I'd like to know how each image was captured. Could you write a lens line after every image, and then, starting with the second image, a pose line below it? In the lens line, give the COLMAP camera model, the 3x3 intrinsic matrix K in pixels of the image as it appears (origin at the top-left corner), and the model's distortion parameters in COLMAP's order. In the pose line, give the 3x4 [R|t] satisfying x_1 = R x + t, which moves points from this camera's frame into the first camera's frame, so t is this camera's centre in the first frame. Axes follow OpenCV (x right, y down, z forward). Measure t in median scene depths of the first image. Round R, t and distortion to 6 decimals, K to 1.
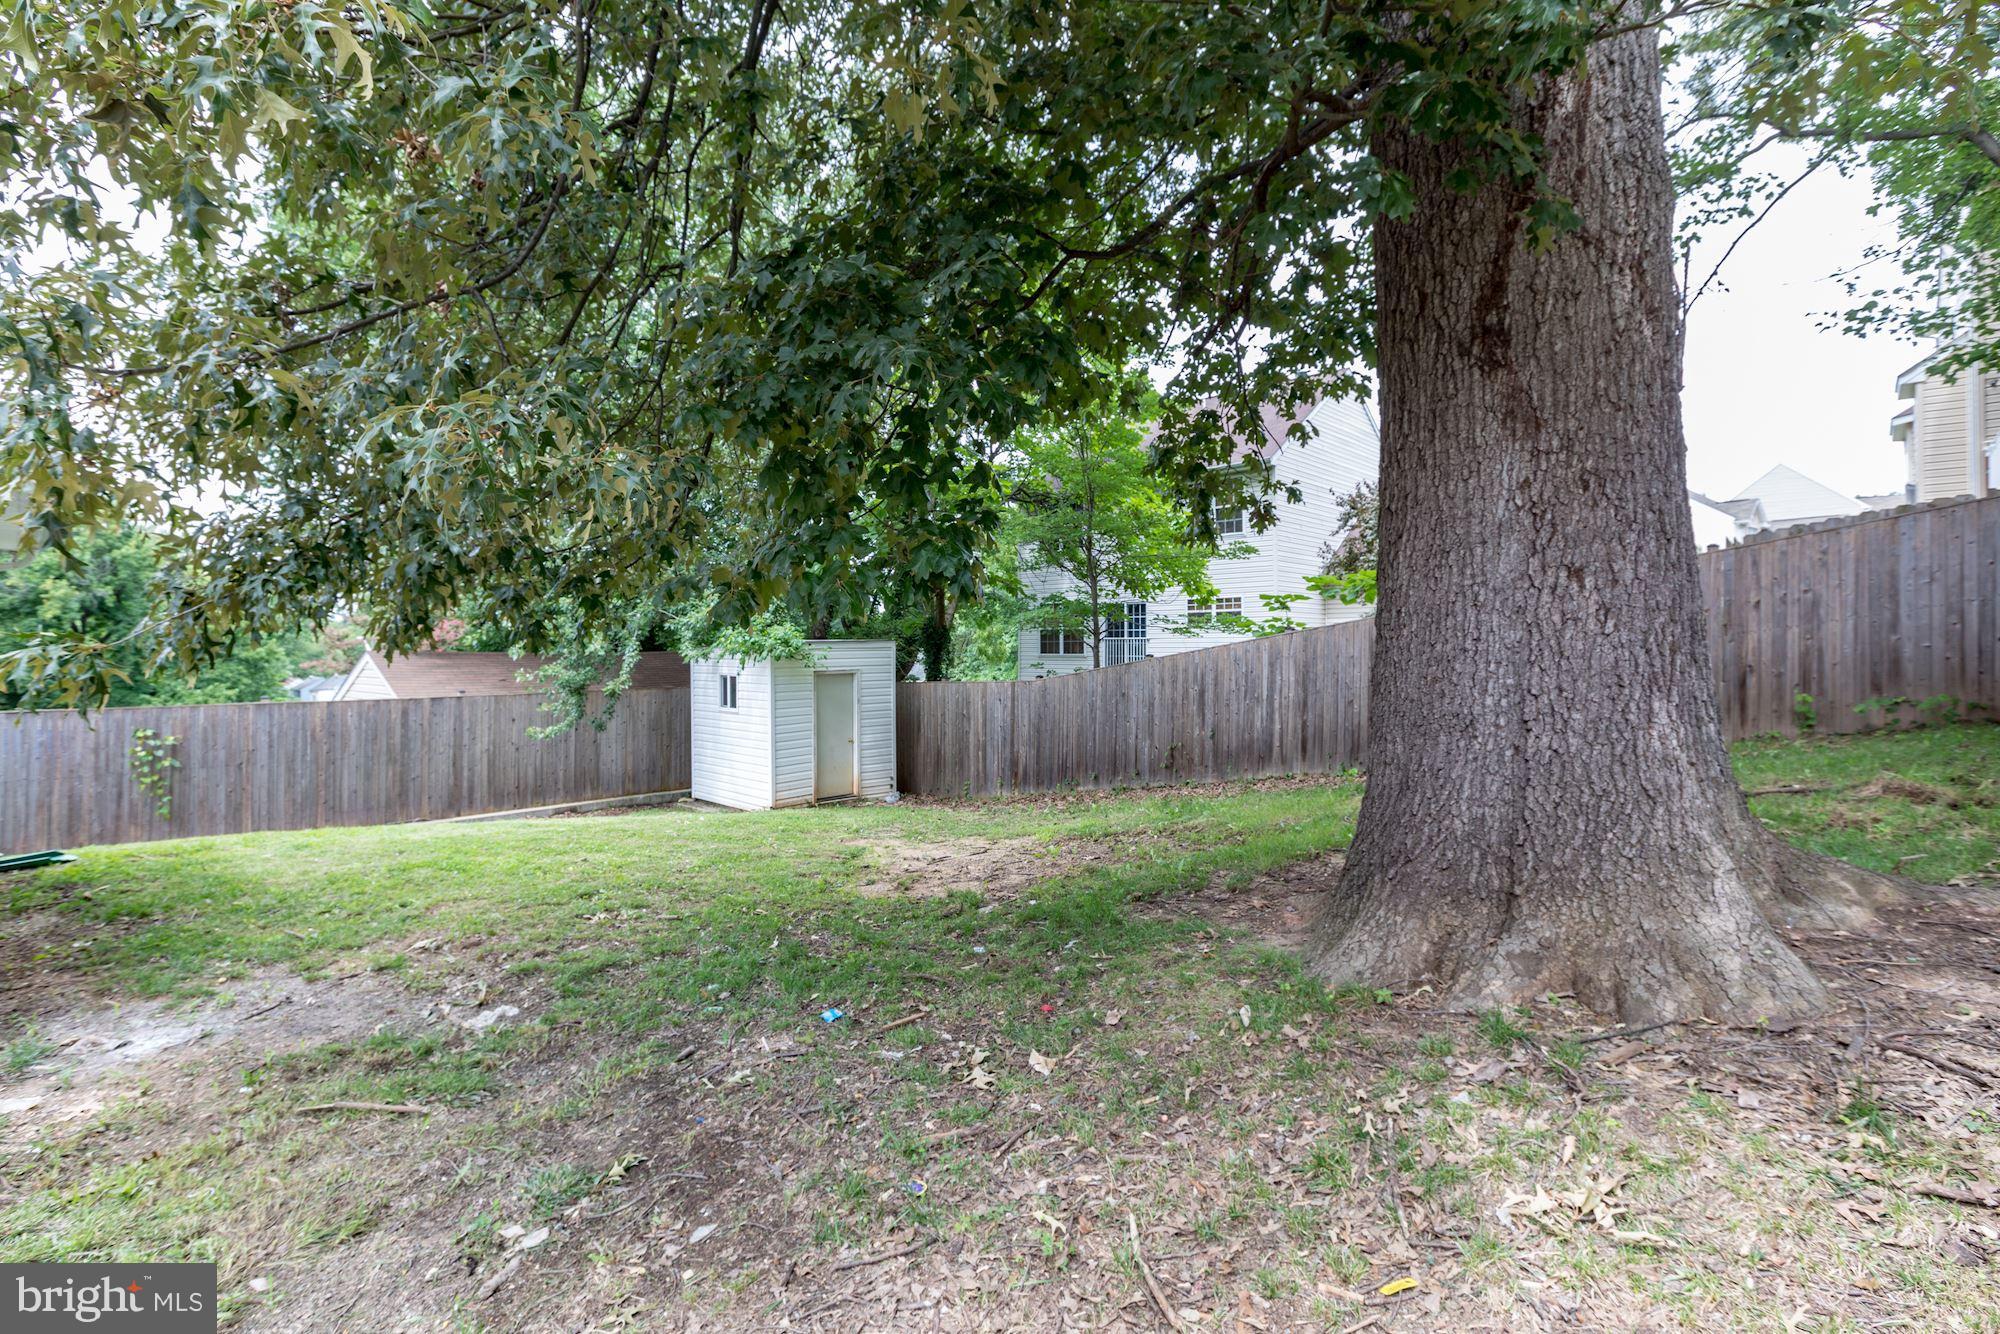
lens RADIAL K [[888.5, 0, 992.1], [0, 888.5, 665.5], [0, 0, 1]] dist [0.008698, 0.001250]
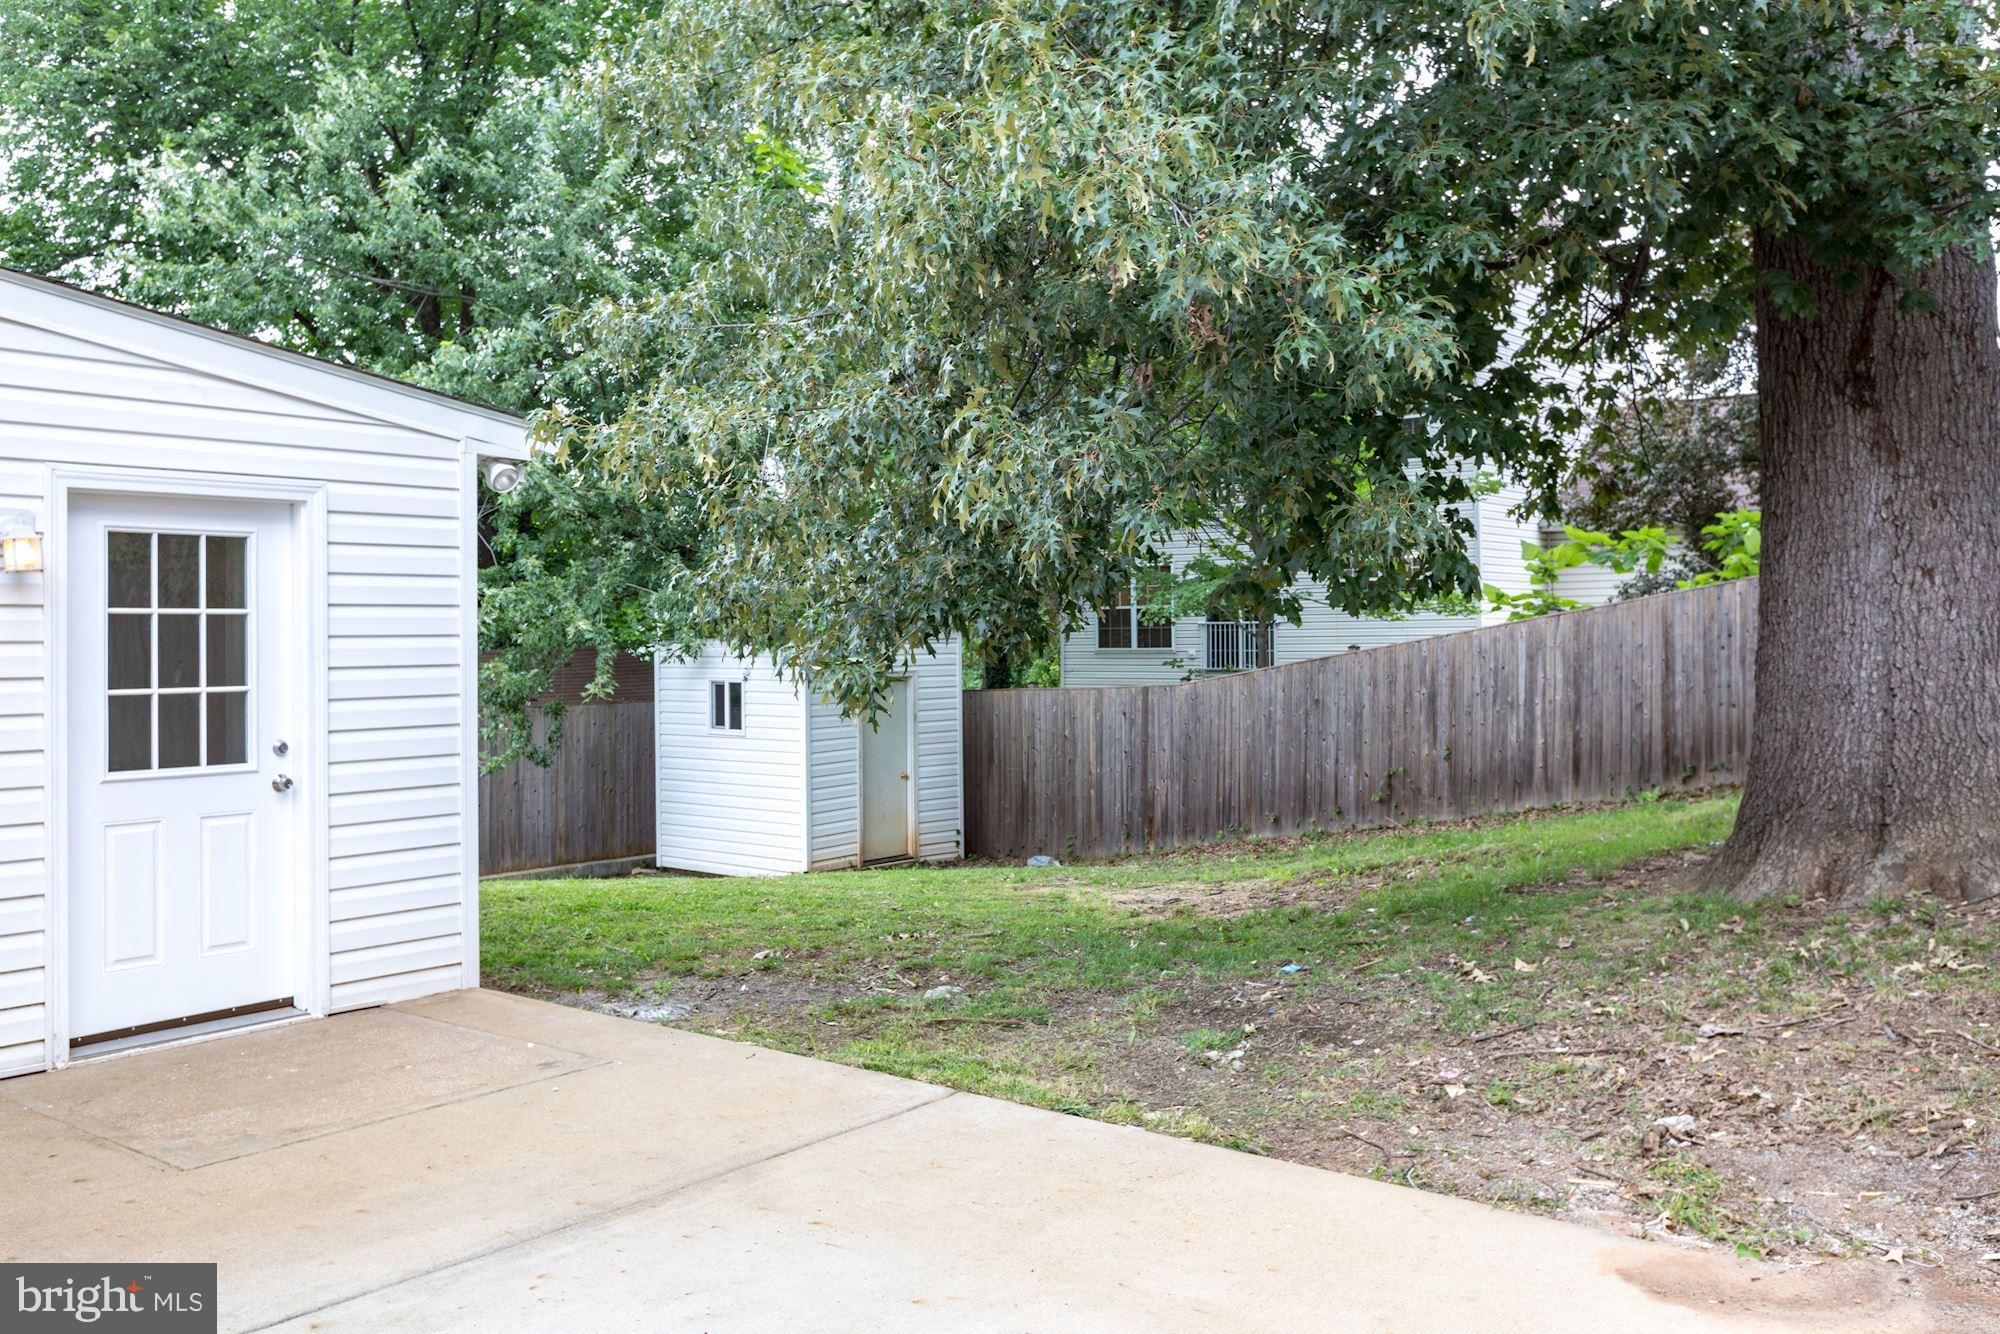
lens RADIAL K [[1694.9, 0, 1005.1], [0, 1694.9, 657.8], [0, 0, 1]] dist [0.008916, 0.006261]
pose [[0.996074, -0.007698, 0.088194, -0.843586], [0.008481, 0.999928, -0.008507, 0.027383], [-0.088122, 0.009221, 0.996067, -1.256484]]
